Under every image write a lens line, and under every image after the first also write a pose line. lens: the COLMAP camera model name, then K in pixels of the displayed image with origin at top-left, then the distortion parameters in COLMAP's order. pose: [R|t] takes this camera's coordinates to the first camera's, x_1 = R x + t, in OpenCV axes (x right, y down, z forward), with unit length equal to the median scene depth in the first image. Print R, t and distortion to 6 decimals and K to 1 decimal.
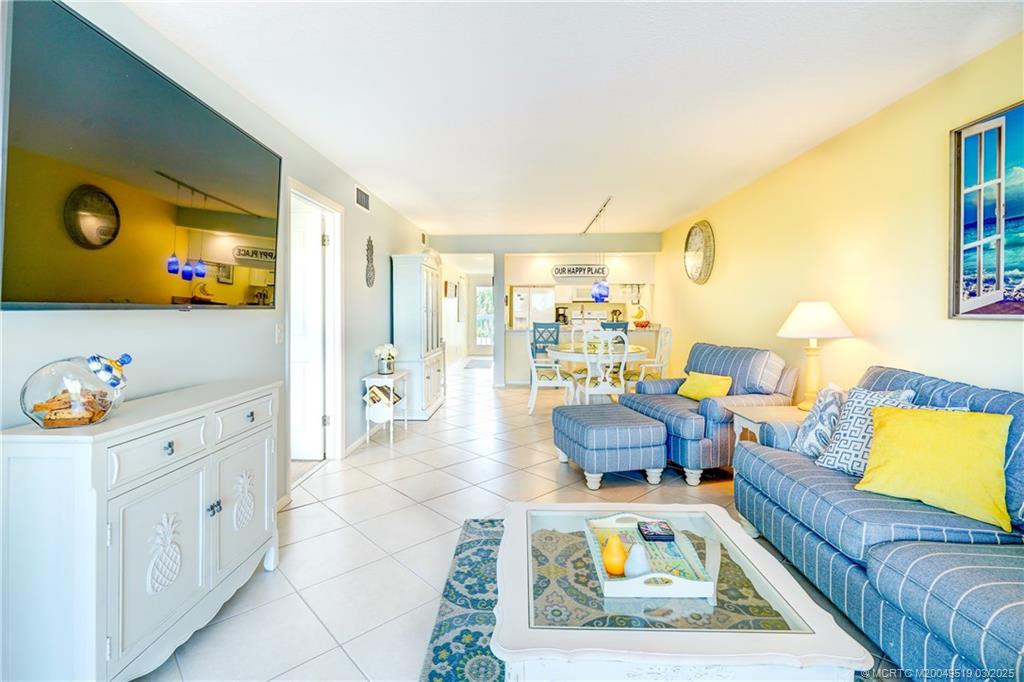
lens RADIAL K [[472.3, 0, 497.5], [0, 472.3, 309.5], [0, 0, 1]] dist [-0.006756, 0.000264]
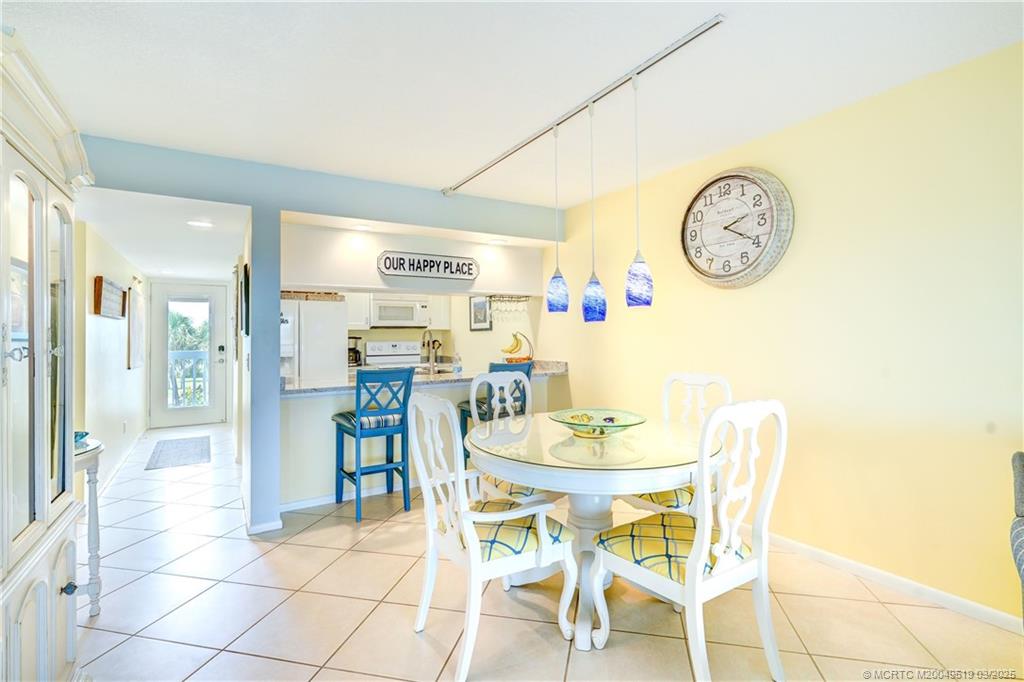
lens RADIAL K [[472.3, 0, 497.5], [0, 472.3, 331.7], [0, 0, 1]] dist [-0.006756, 0.000264]
pose [[0.824948, -0.001067, 0.565208, -0.063181], [0.010869, 0.999843, -0.013977, -0.000942], [-0.565105, 0.017674, 0.824830, 0.552026]]
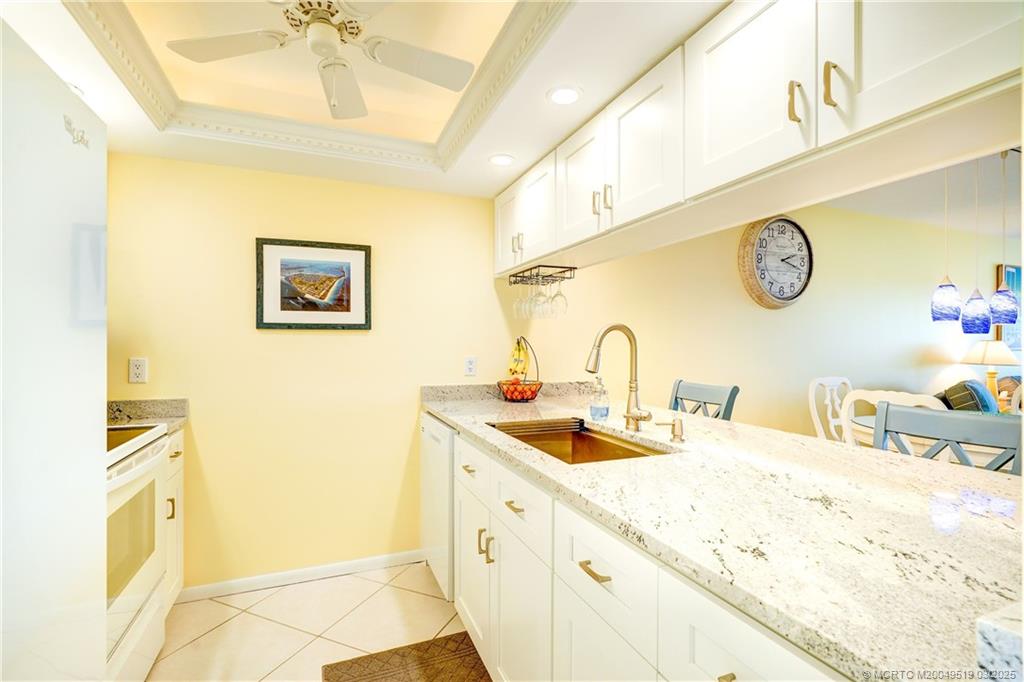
lens RADIAL K [[472.3, 0, 516.4], [0, 472.3, 344.1], [0, 0, 1]] dist [-0.006756, 0.000264]
pose [[-0.435340, 0.001490, 0.900265, -0.003588], [-0.001523, 0.999996, -0.002392, -0.002374], [-0.900265, -0.002413, -0.435336, 1.222973]]
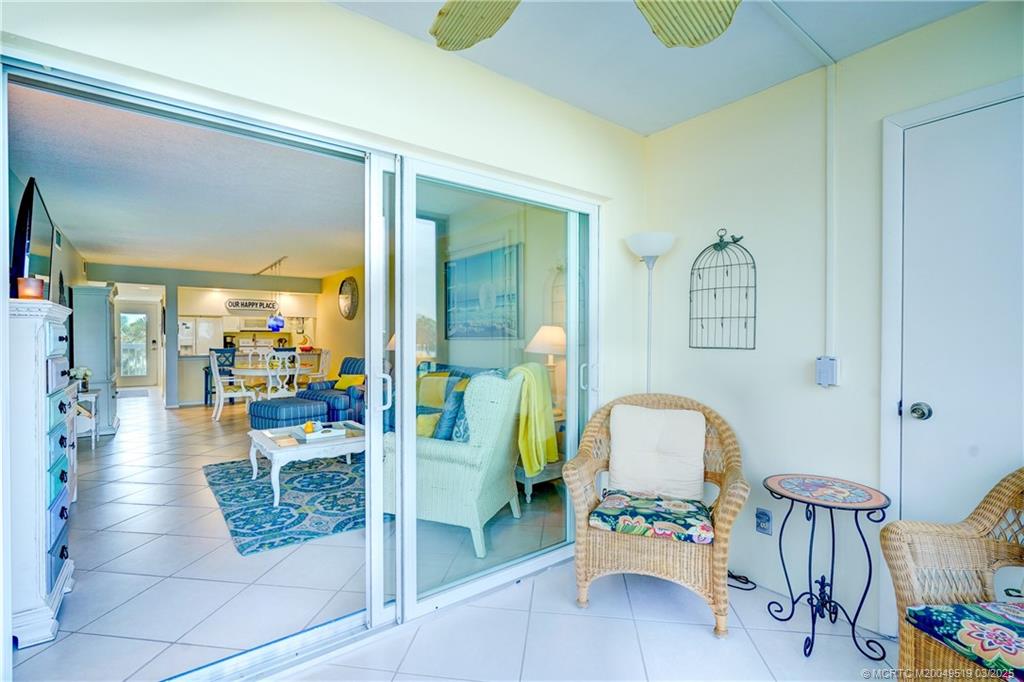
lens RADIAL K [[472.3, 0, 504.7], [0, 472.3, 347.9], [0, 0, 1]] dist [-0.006756, 0.000264]
pose [[0.758464, -0.011193, 0.651619, -0.123008], [-0.000386, 0.999845, 0.017624, 0.005293], [-0.651715, -0.013619, 0.758342, -0.328123]]
